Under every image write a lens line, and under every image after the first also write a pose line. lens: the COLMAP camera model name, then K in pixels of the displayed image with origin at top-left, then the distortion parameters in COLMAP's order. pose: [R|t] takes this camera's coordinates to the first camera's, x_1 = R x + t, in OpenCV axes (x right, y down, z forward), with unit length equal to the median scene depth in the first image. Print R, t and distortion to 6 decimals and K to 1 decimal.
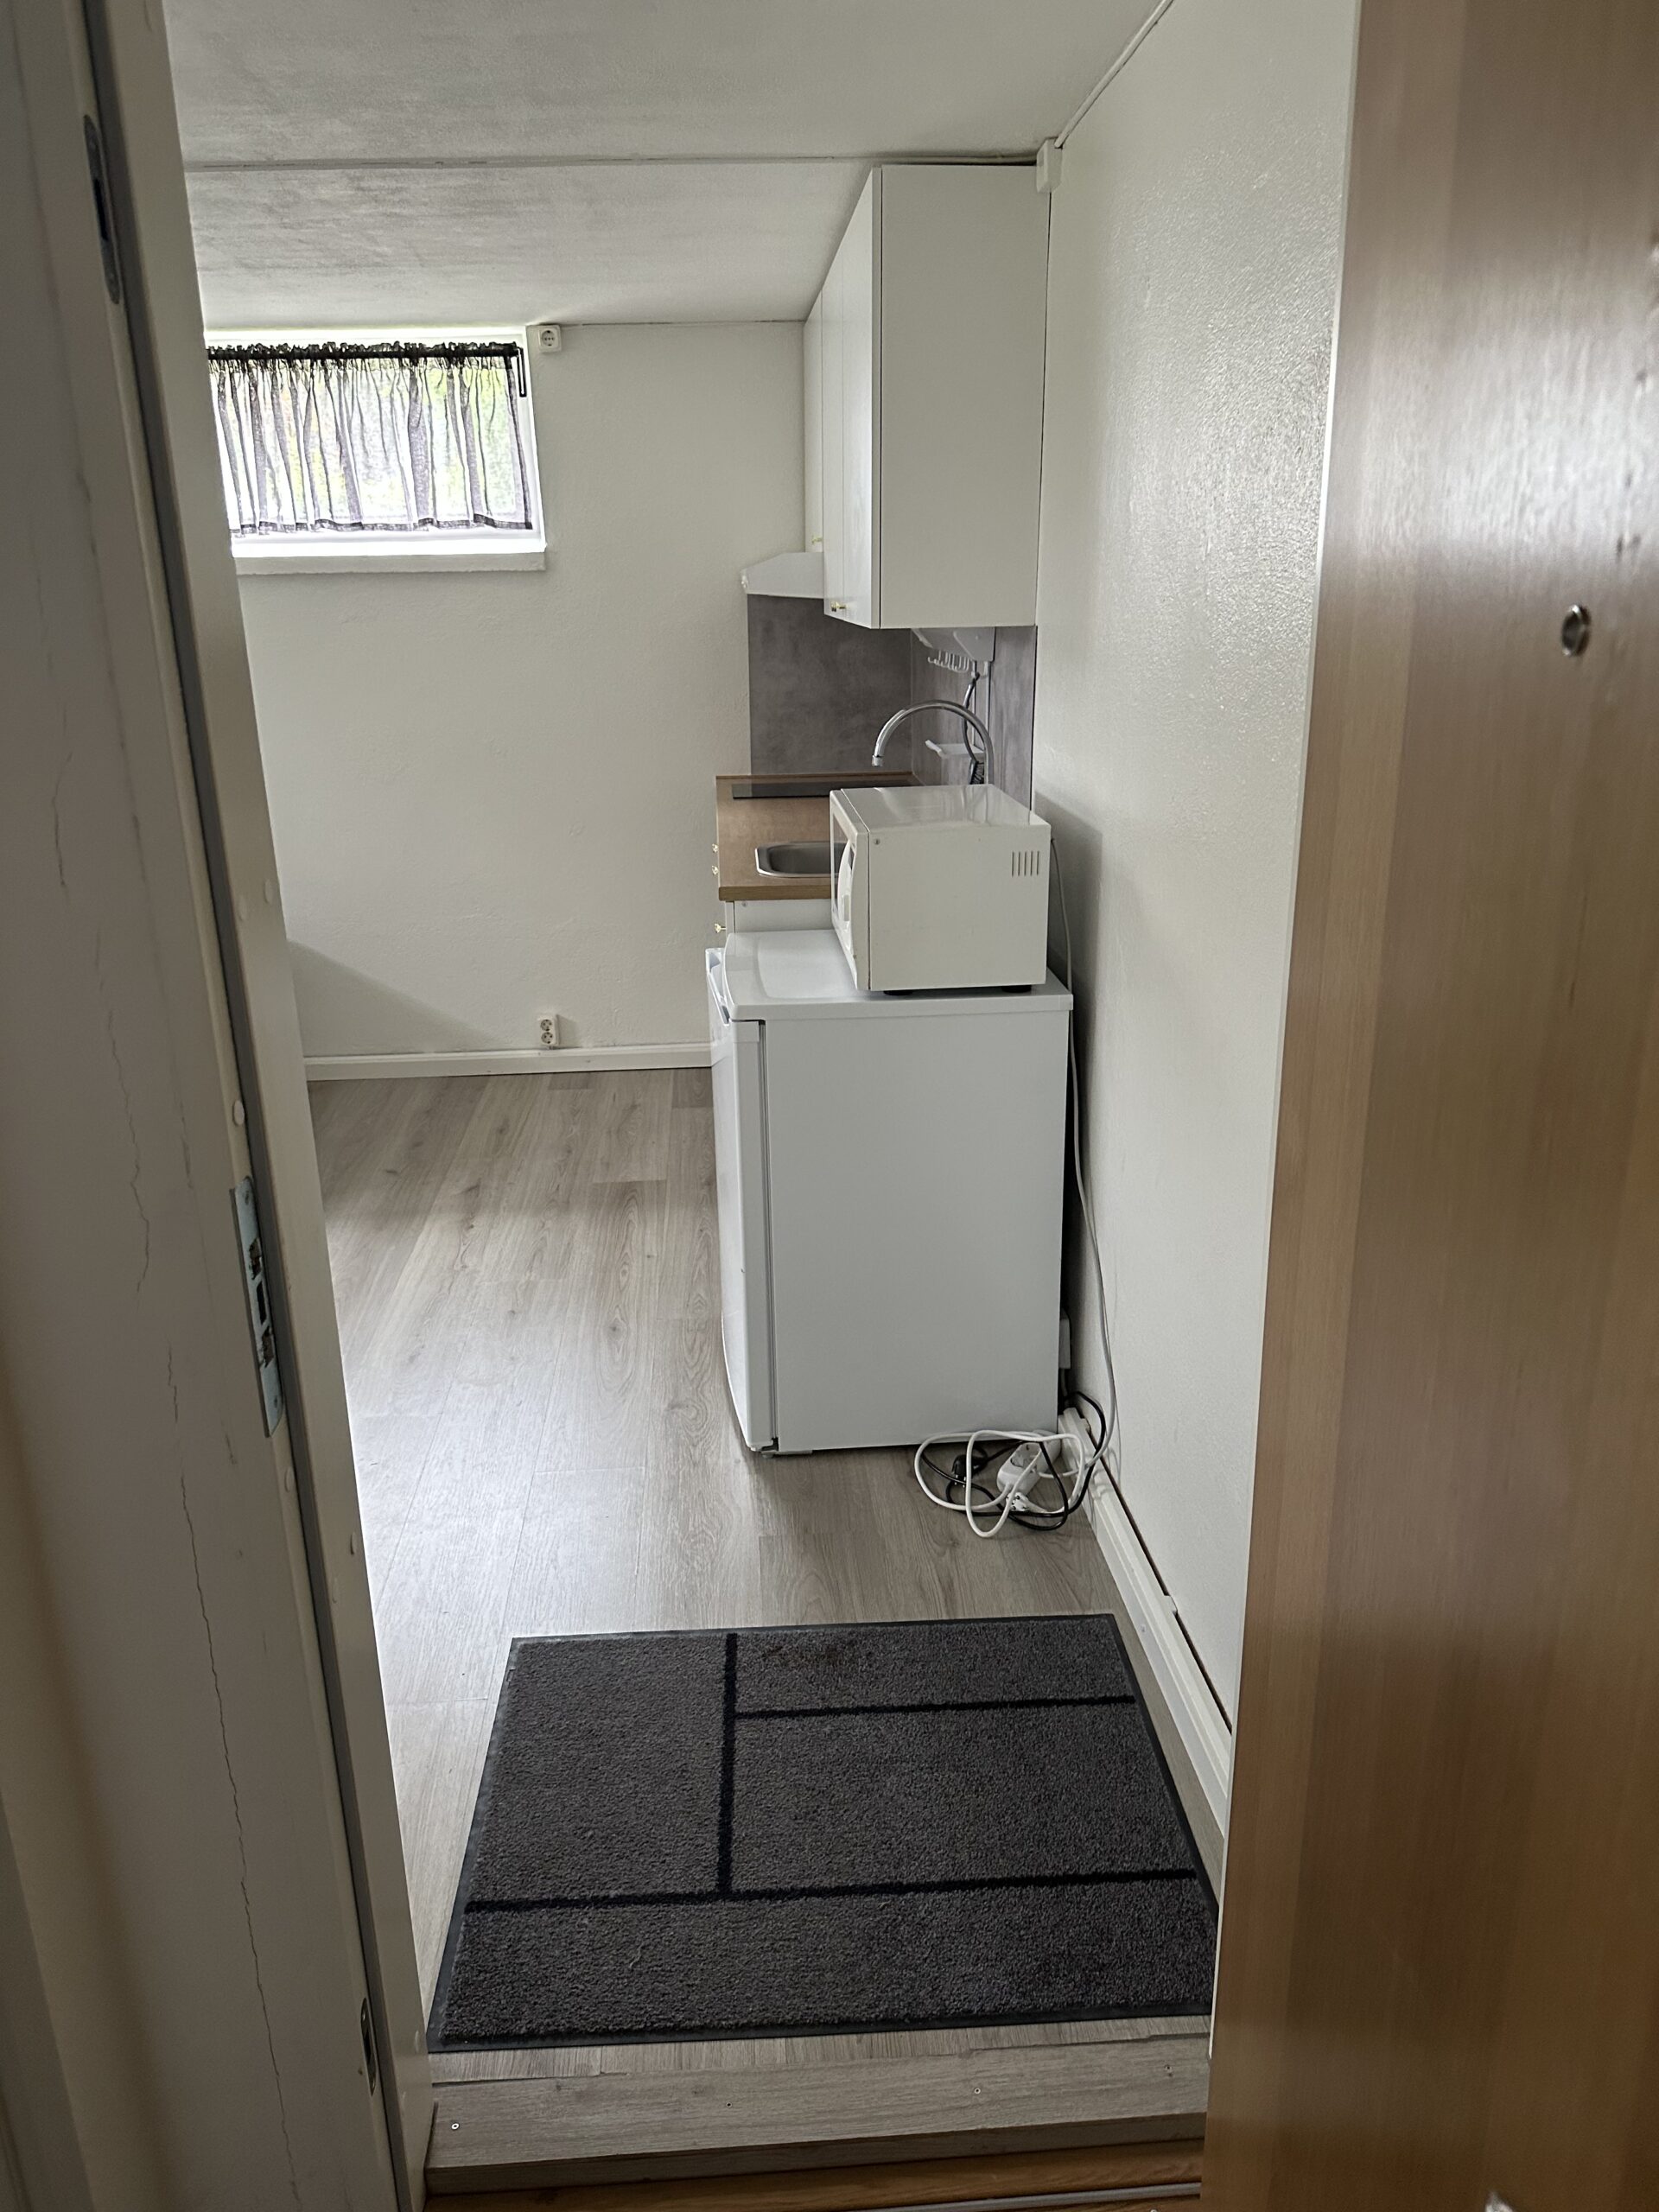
lens RADIAL K [[1539.1, 0, 837.4], [0, 1539.1, 1100.0], [0, 0, 1]] dist [0.088211, -0.150152]
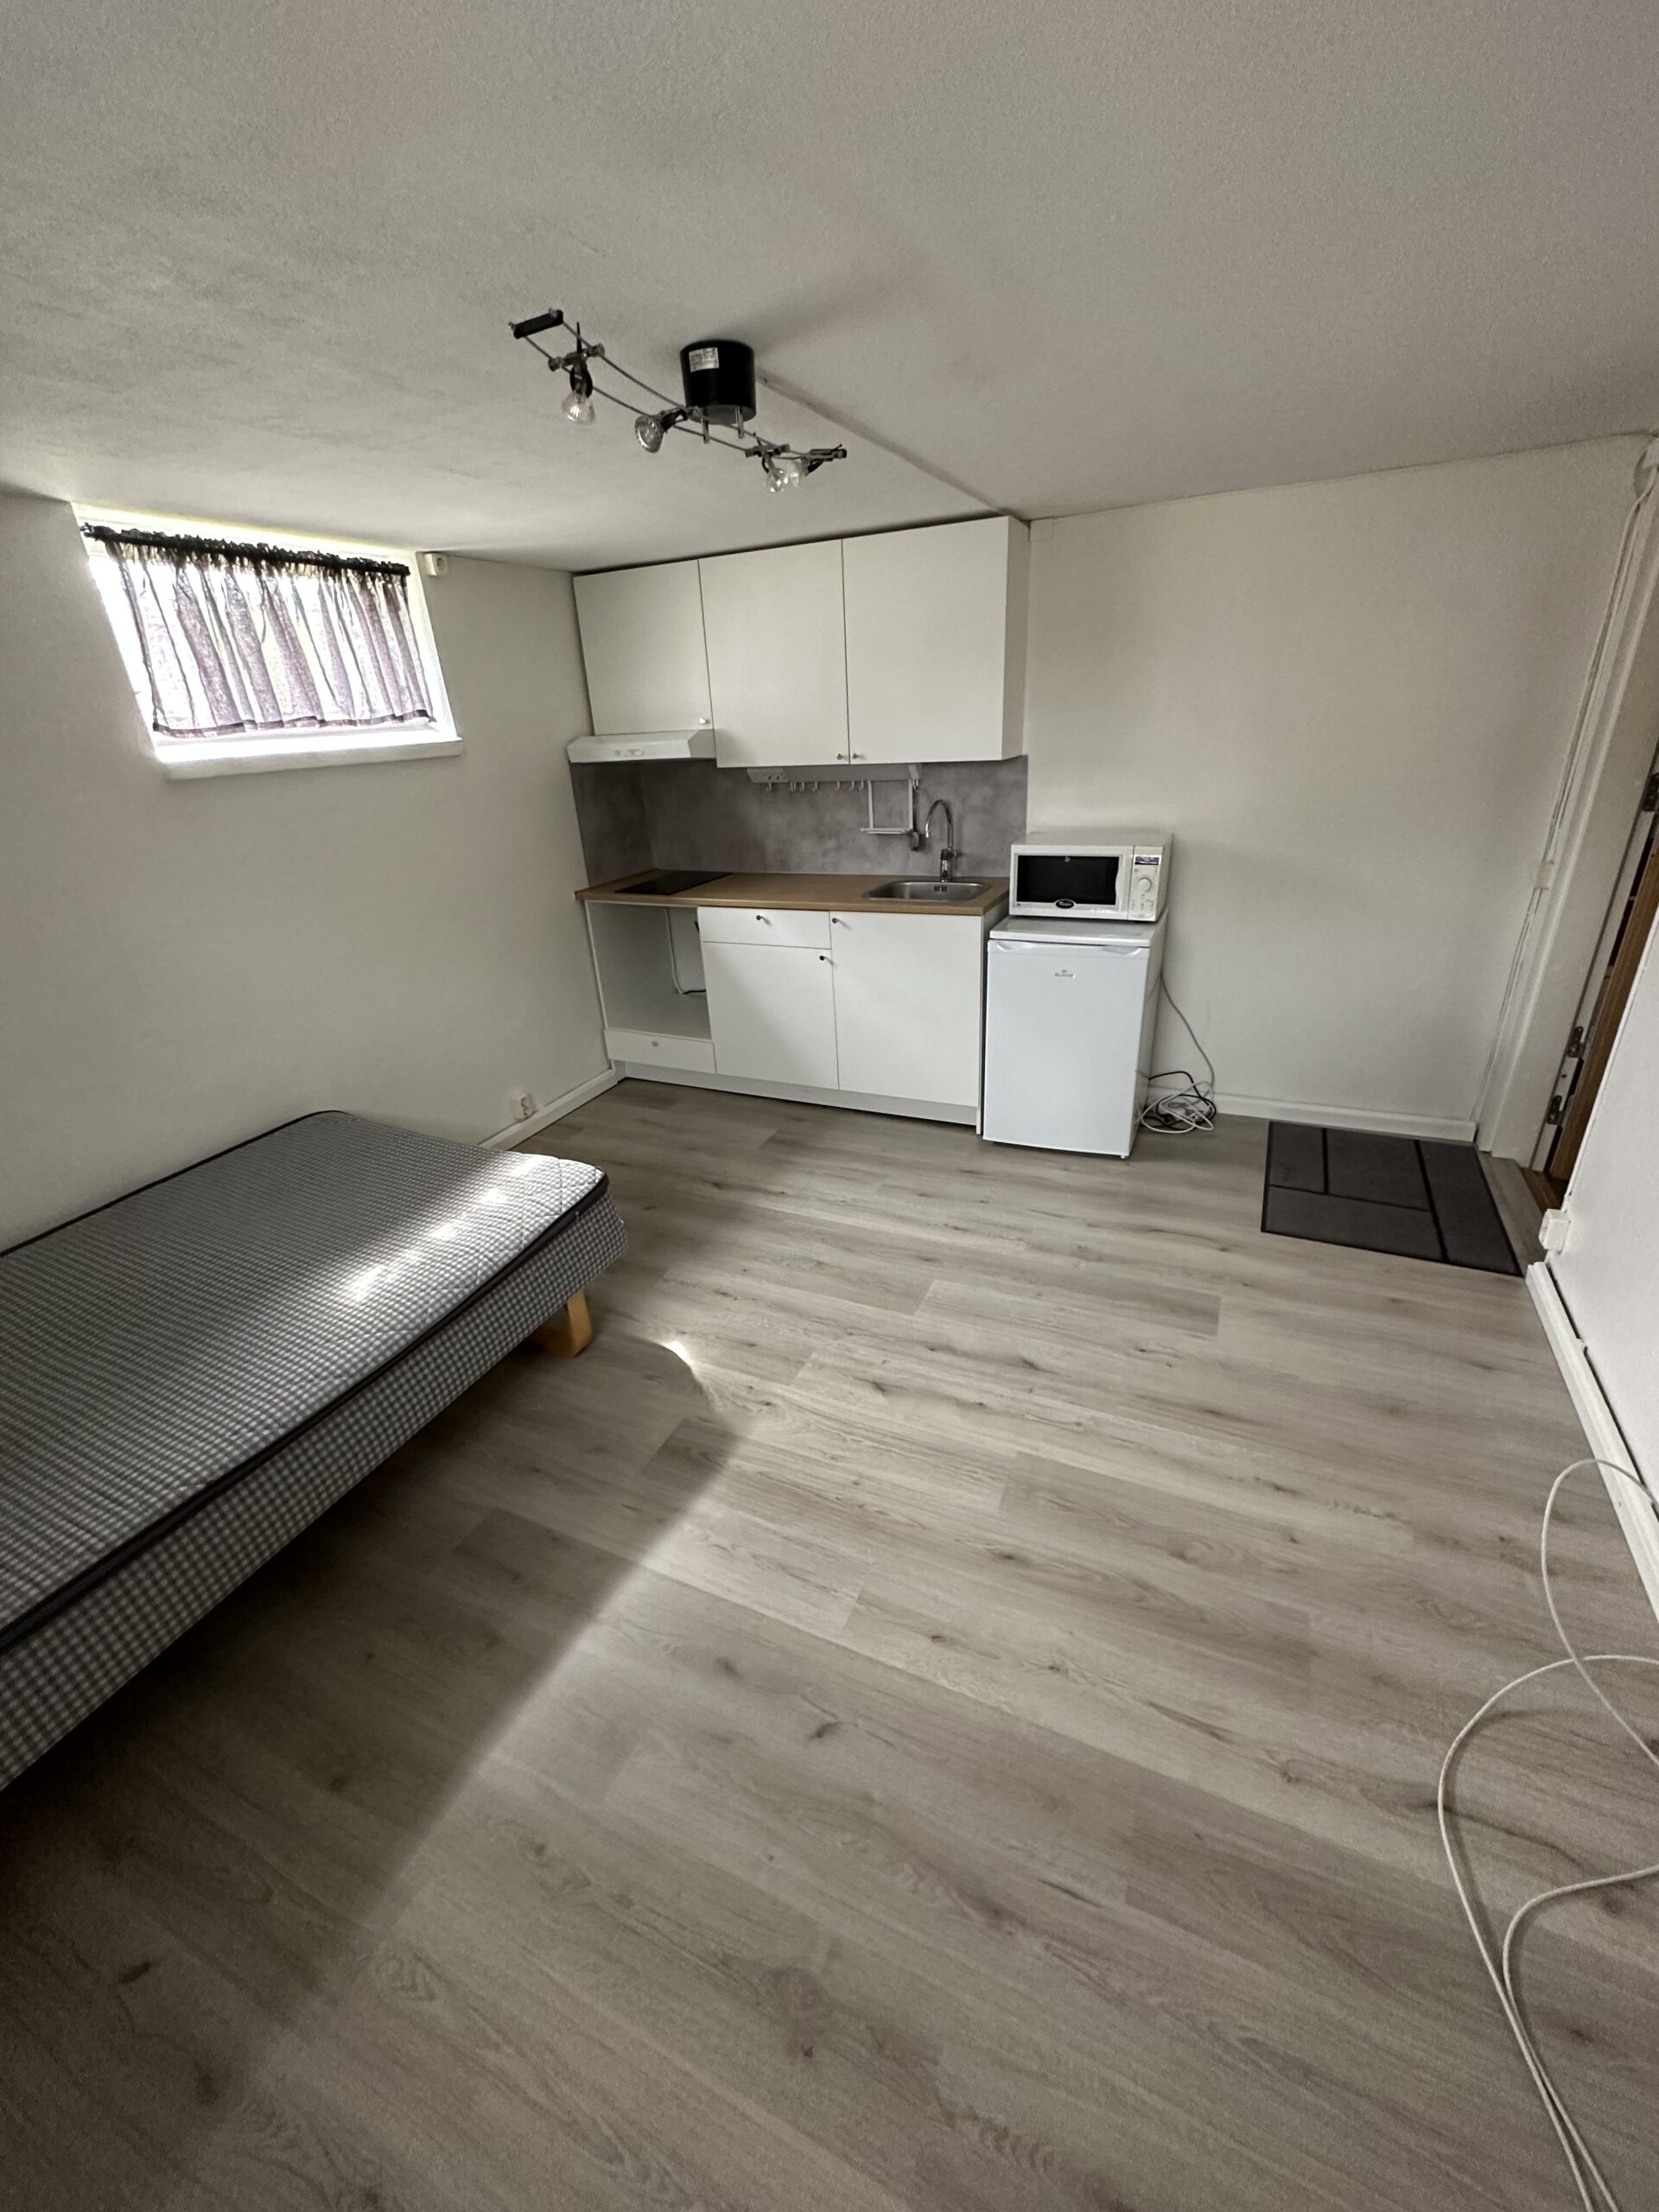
lens RADIAL K [[880.6, 0, 829.5], [0, 880.6, 1106.0], [0, 0, 1]] dist [-0.002471, 0.000059]
pose [[0.489118, -0.370039, 0.789832, -0.850986], [0.321615, 0.918251, 0.231038, -0.175031], [-0.810757, 0.141017, 0.568144, 0.467694]]
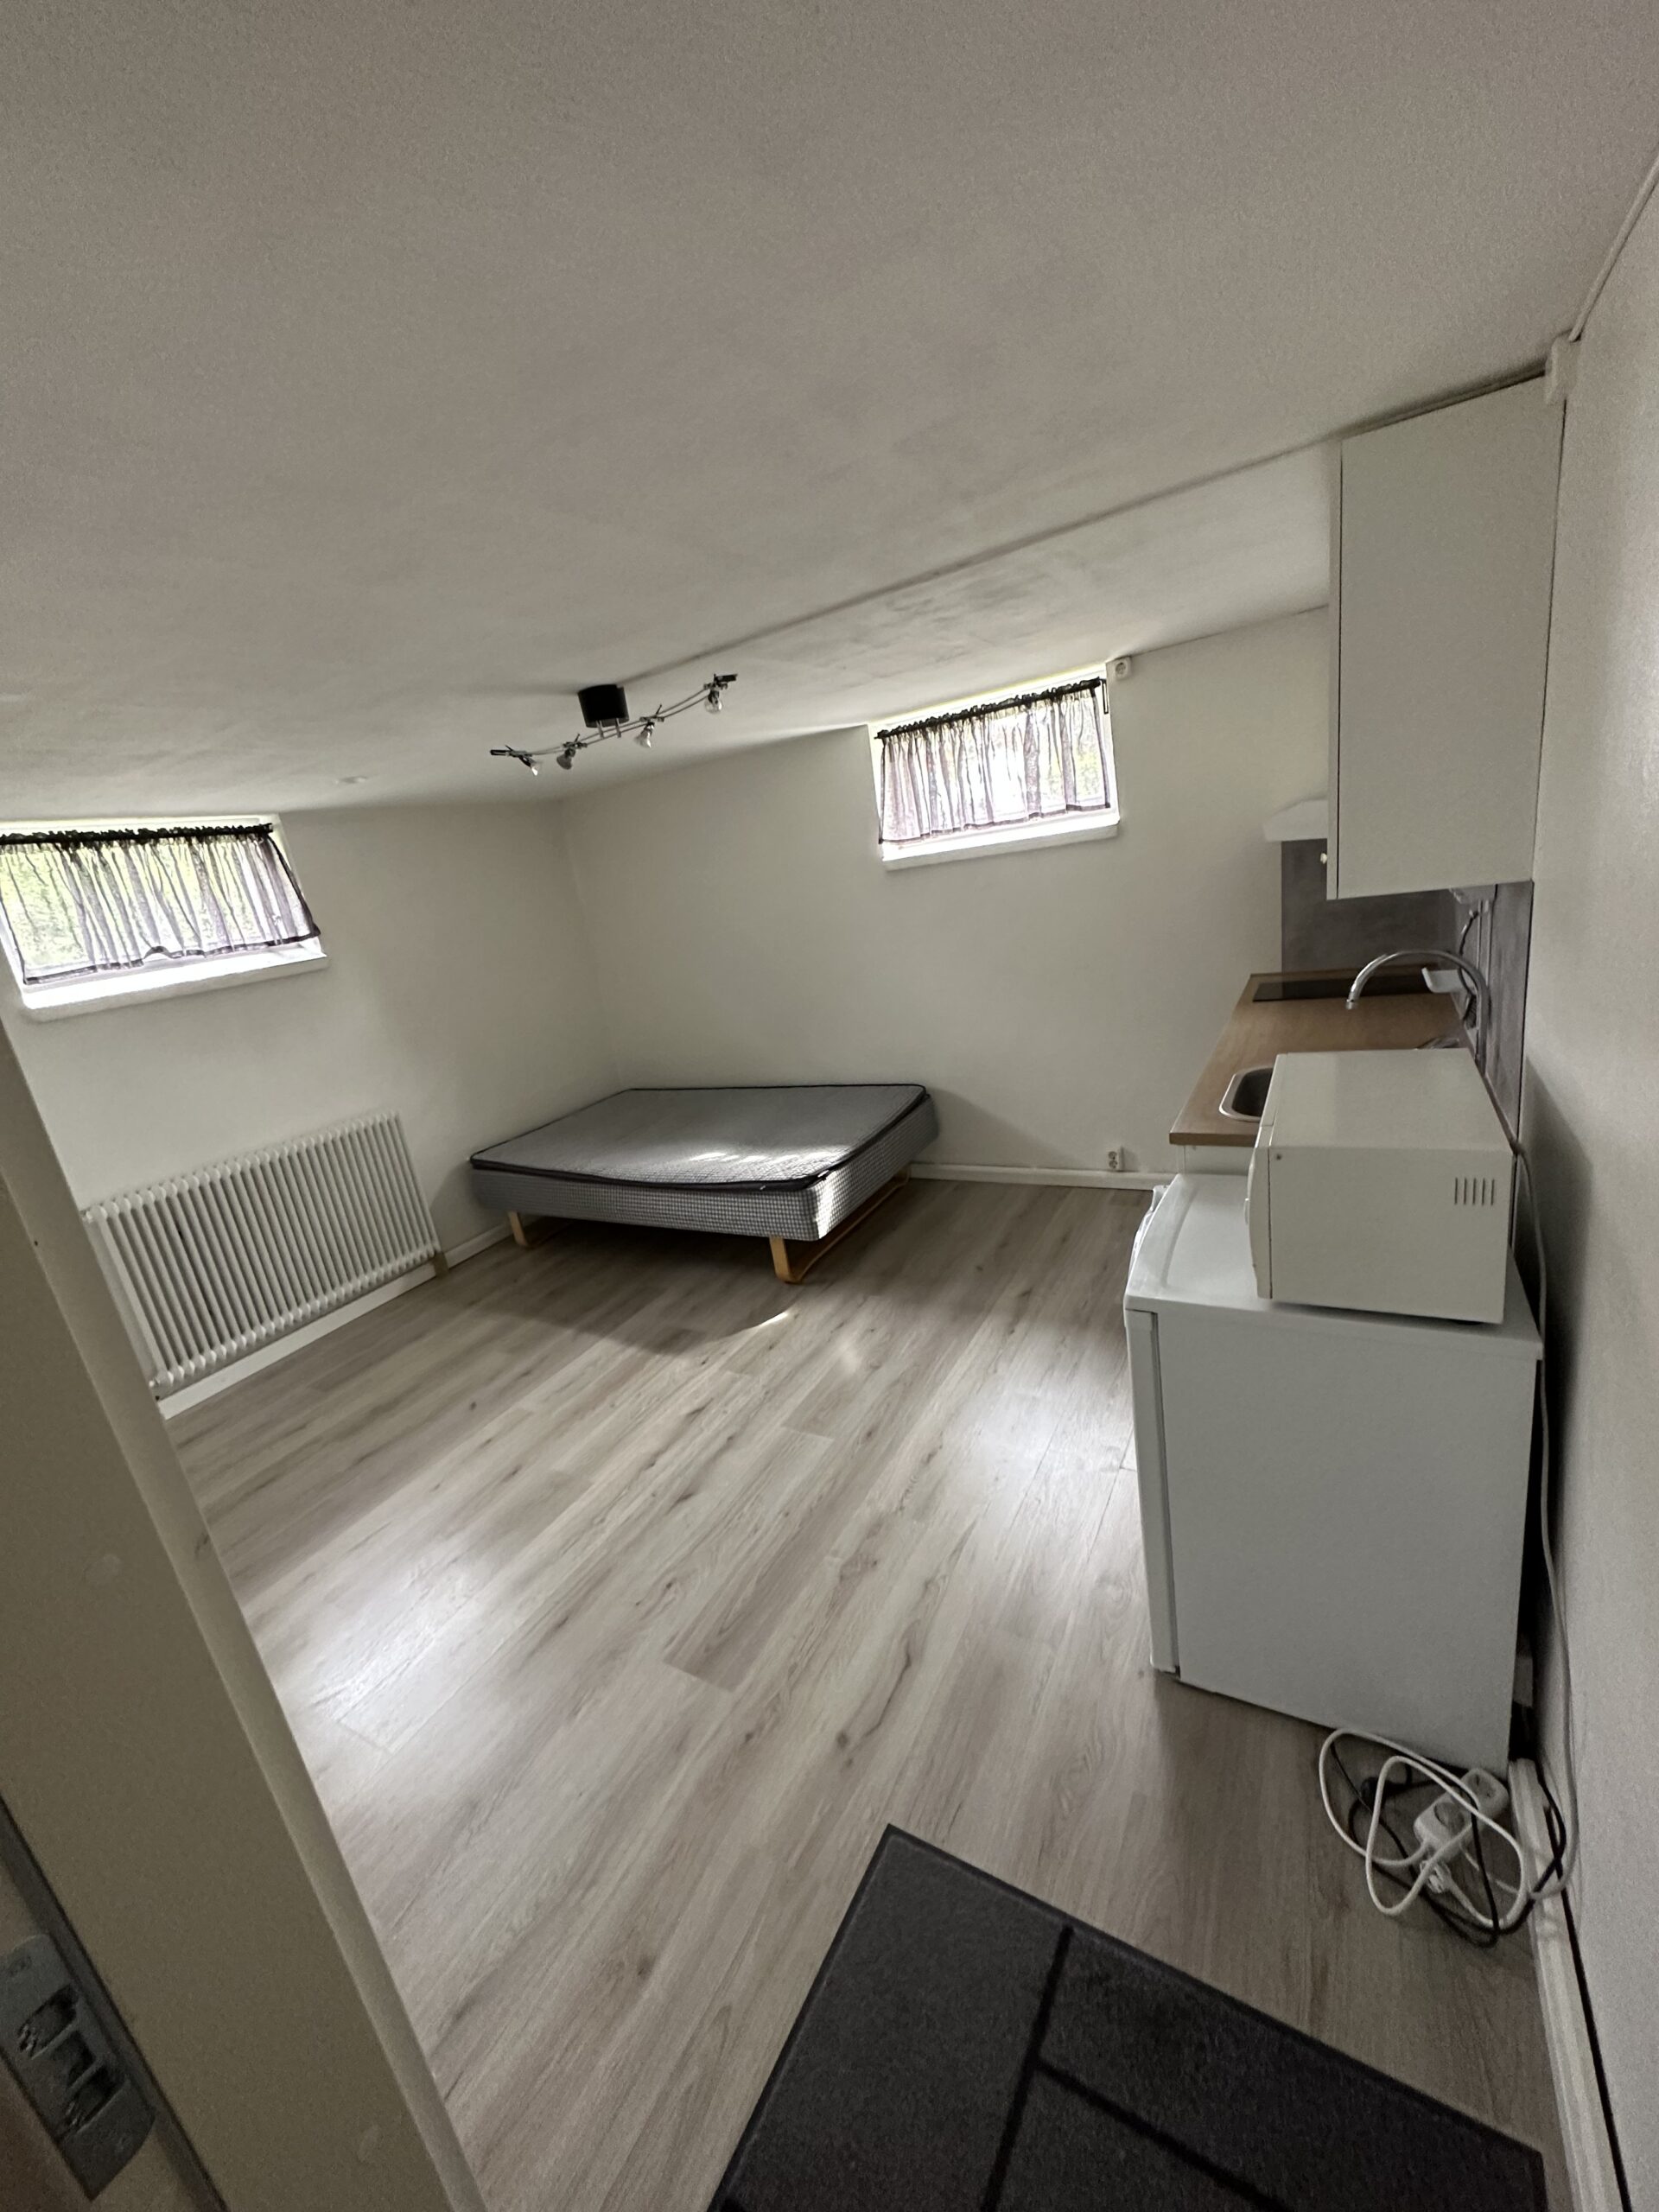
lens RADIAL K [[880.6, 0, 829.5], [0, 880.6, 1106.0], [0, 0, 1]] dist [-0.002471, 0.000059]
pose [[0.821328, 0.044087, -0.568749, 0.067543], [-0.039320, 0.999013, 0.020658, -0.128745], [0.569099, 0.005396, 0.822251, 0.257544]]
